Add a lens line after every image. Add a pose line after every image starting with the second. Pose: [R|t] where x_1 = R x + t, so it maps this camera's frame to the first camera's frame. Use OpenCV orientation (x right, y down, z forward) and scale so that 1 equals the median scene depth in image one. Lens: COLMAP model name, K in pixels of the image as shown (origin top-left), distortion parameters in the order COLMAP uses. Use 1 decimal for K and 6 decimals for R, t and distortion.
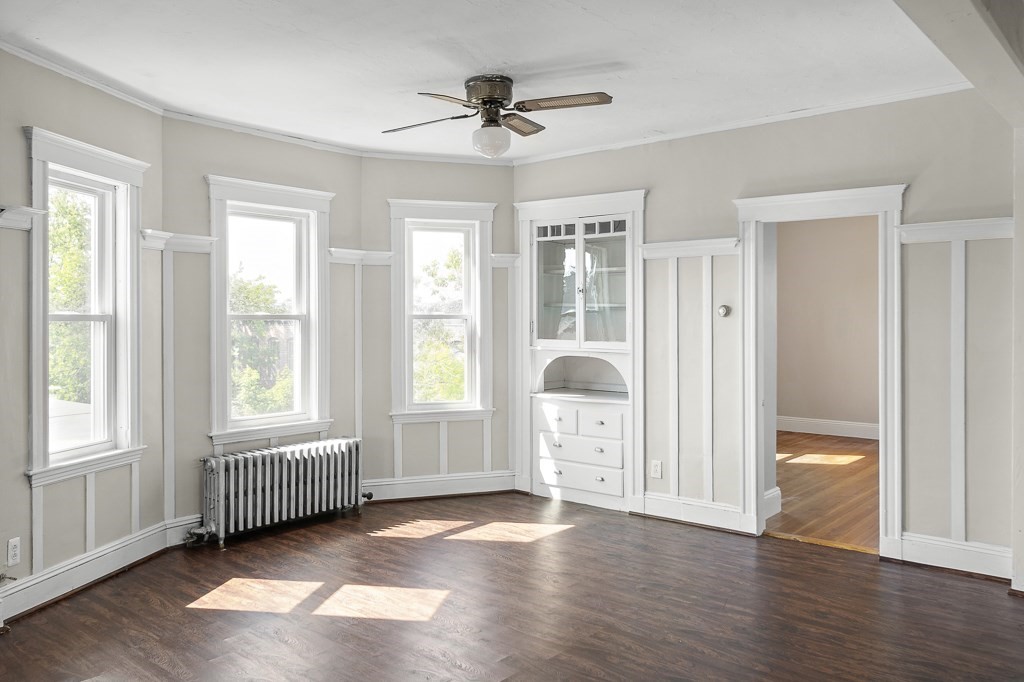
lens RADIAL K [[783.0, 0, 518.6], [0, 783.0, 319.8], [0, 0, 1]] dist [0.003330, 0.004698]
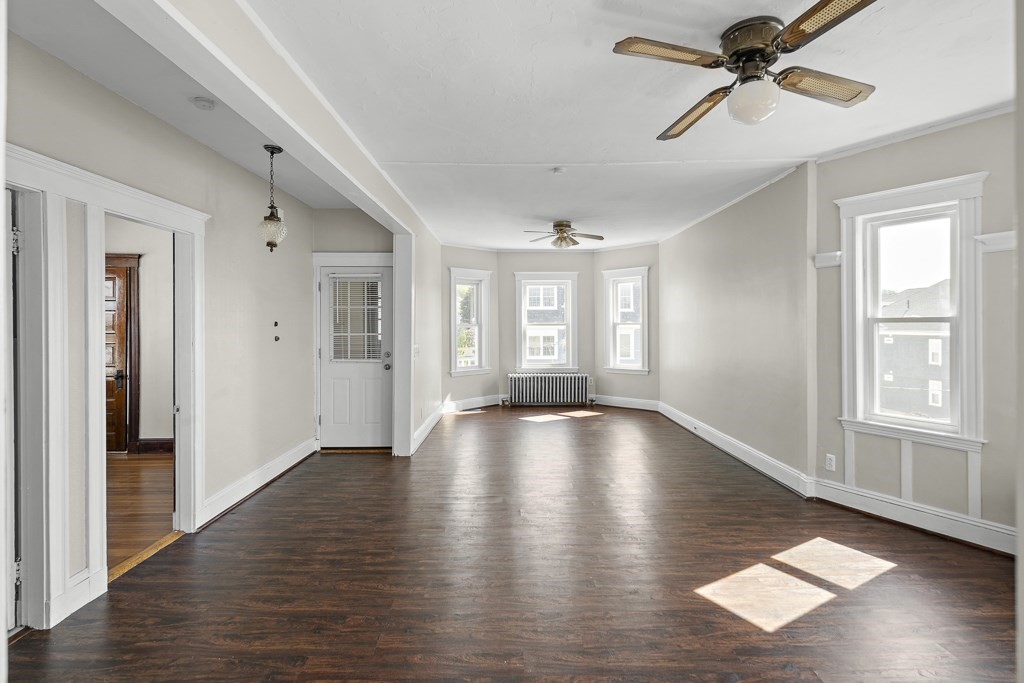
lens RADIAL K [[511.4, 0, 515.2], [0, 511.4, 326.2], [0, 0, 1]] dist [0.006837, -0.001228]
pose [[-0.758327, 0.007579, -0.651831, 0.407037], [0.005761, 0.999971, 0.004924, -0.000354], [0.651849, -0.000021, -0.758349, 1.003671]]
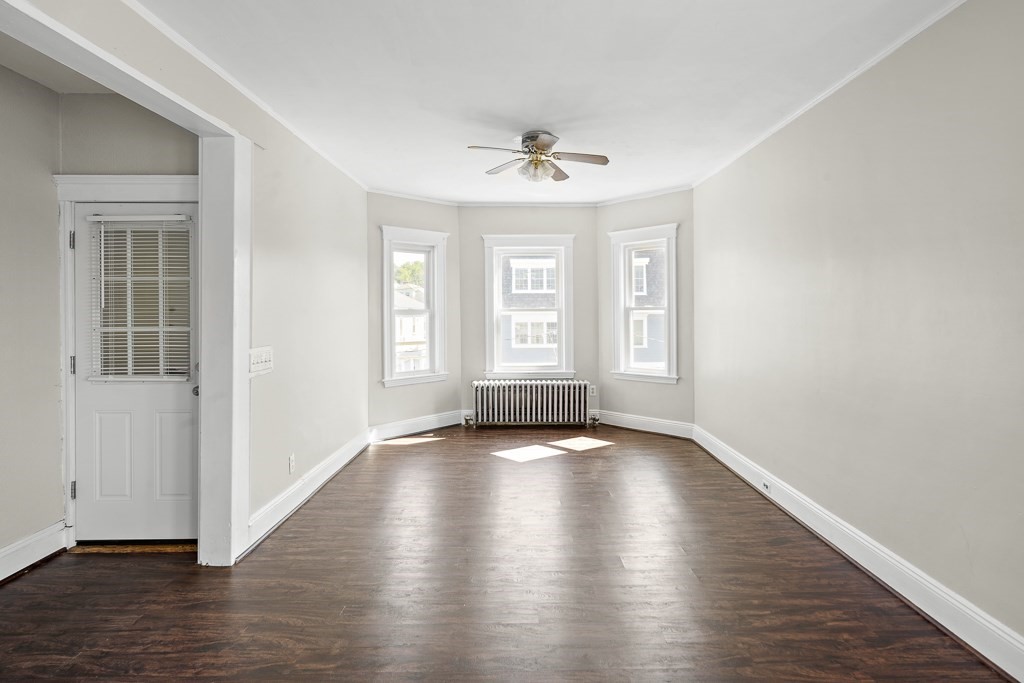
lens RADIAL K [[511.4, 0, 522.4], [0, 511.4, 313.2], [0, 0, 1]] dist [0.006837, -0.001228]
pose [[-0.763022, 0.011174, -0.646275, -0.008981], [0.007047, 0.999935, 0.008969, 0.000020], [0.646334, 0.002290, -0.763052, 0.672193]]
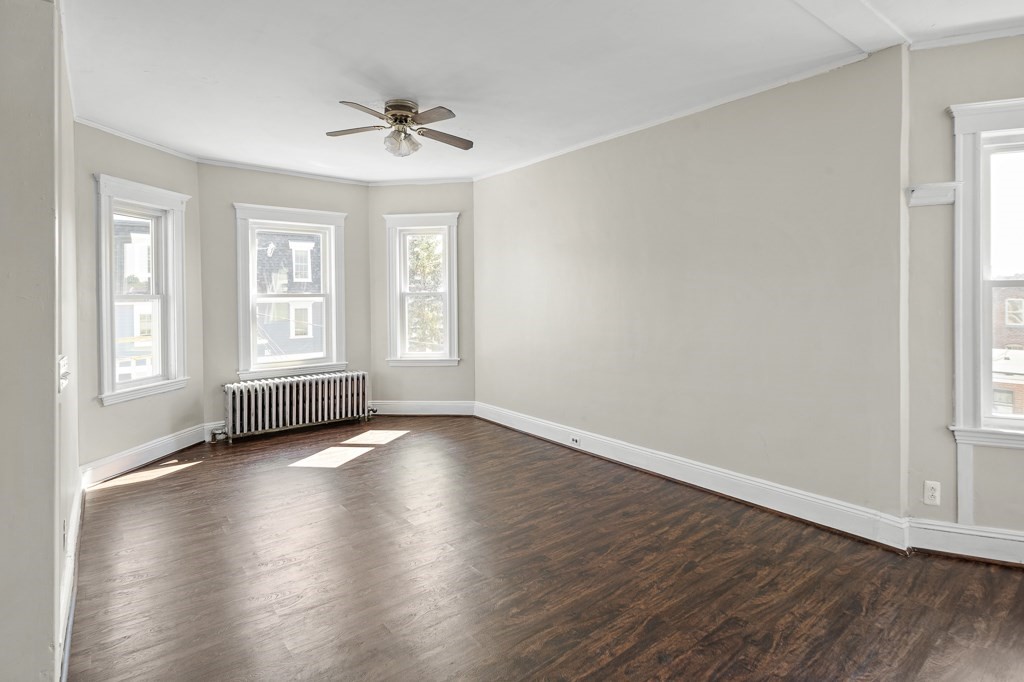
lens RADIAL K [[517.8, 0, 513.5], [0, 517.8, 297.2], [0, 0, 1]] dist [0.005431, -0.001353]
pose [[-0.199084, 0.007880, -0.979951, 0.146068], [0.008433, 0.999944, 0.006328, 0.004237], [0.979946, -0.007004, -0.199140, 0.408316]]
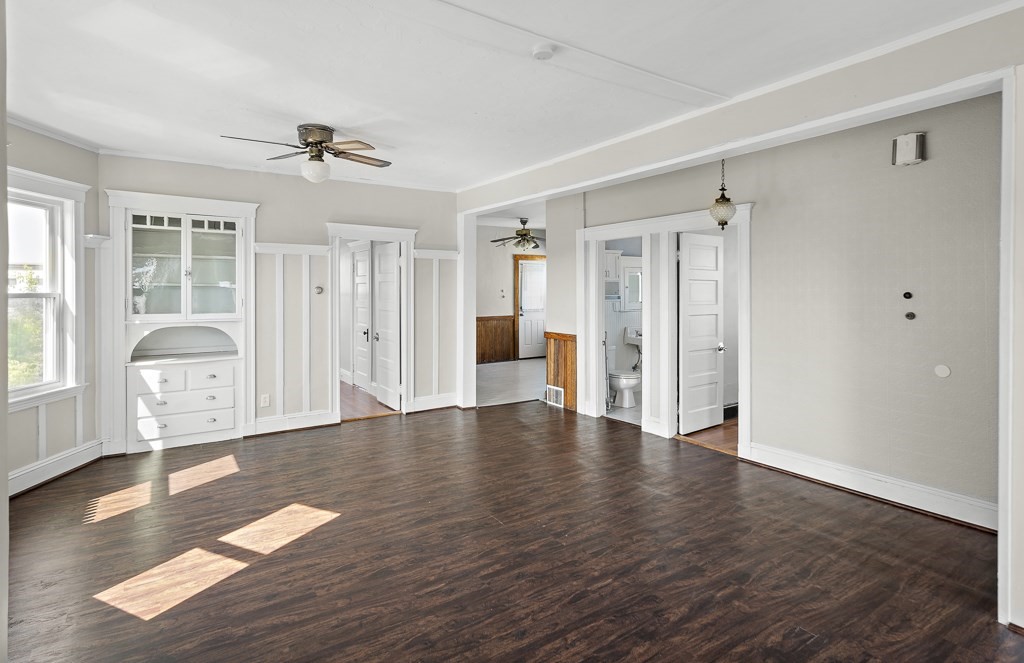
lens RADIAL K [[528.9, 0, 513.8], [0, 528.9, 288.9], [0, 0, 1]] dist [0.005632, 0.001606]
pose [[0.276277, 0.000816, 0.961078, -0.682513], [0.002906, 0.999994, -0.001684, -0.011100], [-0.961074, 0.003258, 0.276273, 0.320620]]
